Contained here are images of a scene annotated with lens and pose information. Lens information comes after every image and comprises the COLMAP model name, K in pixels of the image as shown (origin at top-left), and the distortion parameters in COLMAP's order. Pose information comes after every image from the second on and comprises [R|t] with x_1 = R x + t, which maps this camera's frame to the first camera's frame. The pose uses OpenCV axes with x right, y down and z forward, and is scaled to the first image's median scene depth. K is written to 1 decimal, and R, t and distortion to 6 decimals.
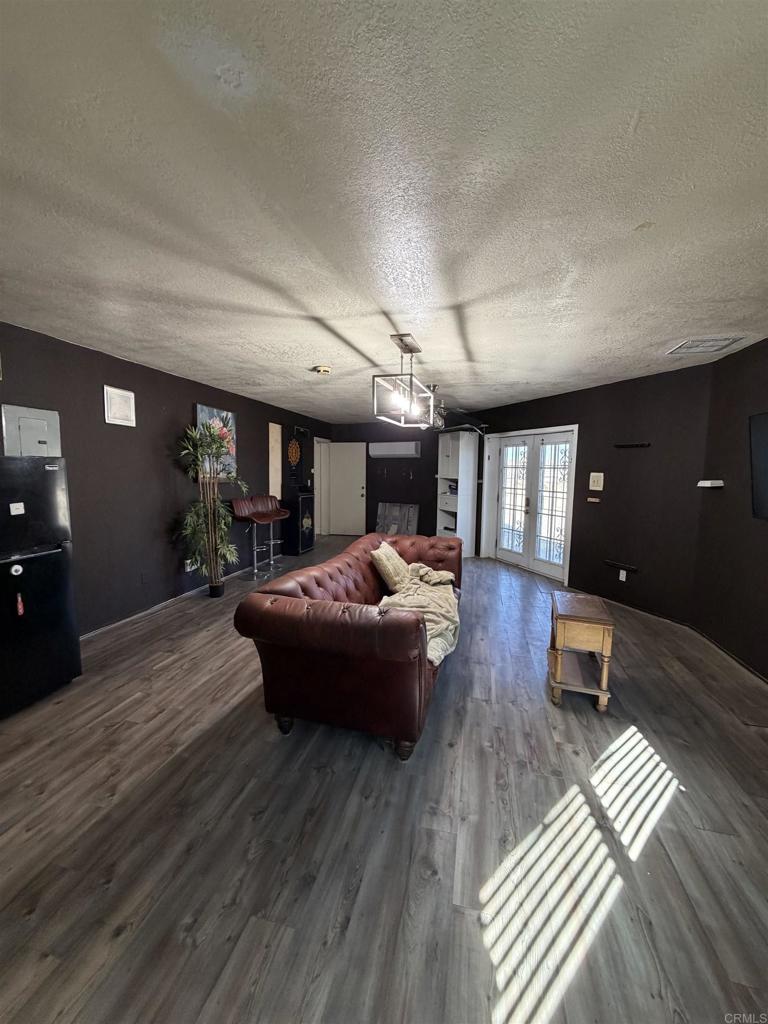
lens RADIAL K [[408.6, 0, 384.1], [0, 408.6, 510.4], [0, 0, 1]] dist [0.000414, 0.000017]
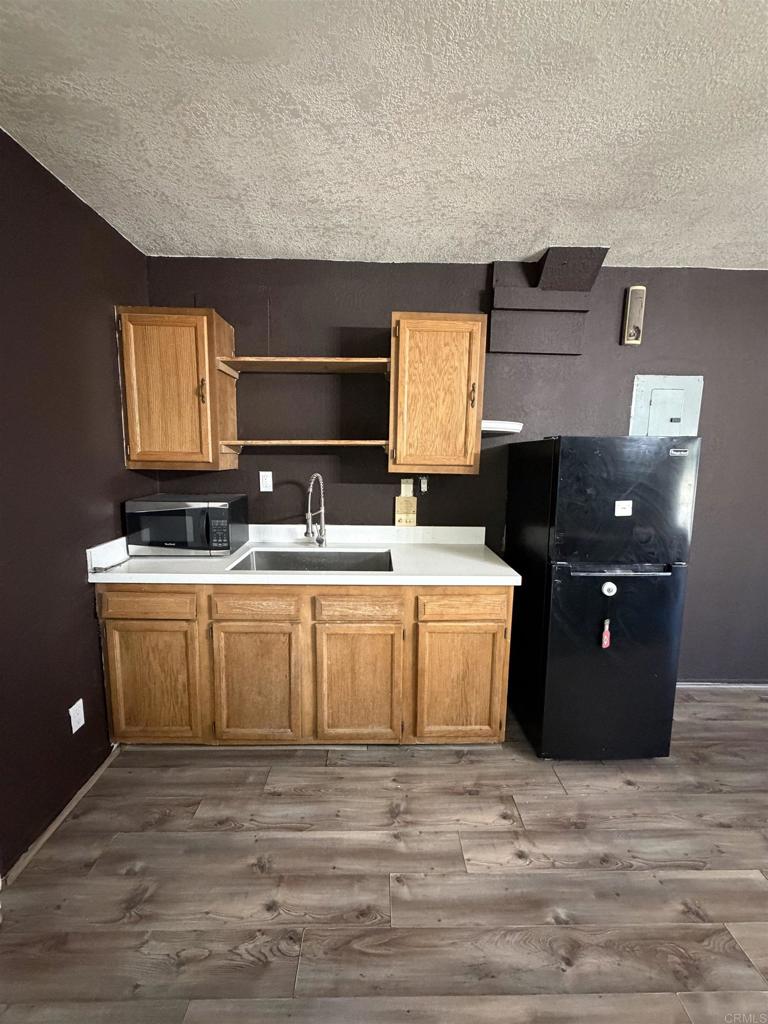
lens RADIAL K [[408.6, 0, 384.4], [0, 408.6, 505.8], [0, 0, 1]] dist [0.000414, 0.000017]
pose [[0.254337, 0.123244, -0.959231, -0.276988], [-0.104350, 0.989554, 0.099472, -0.033084], [0.961470, 0.074796, 0.264540, 0.358172]]
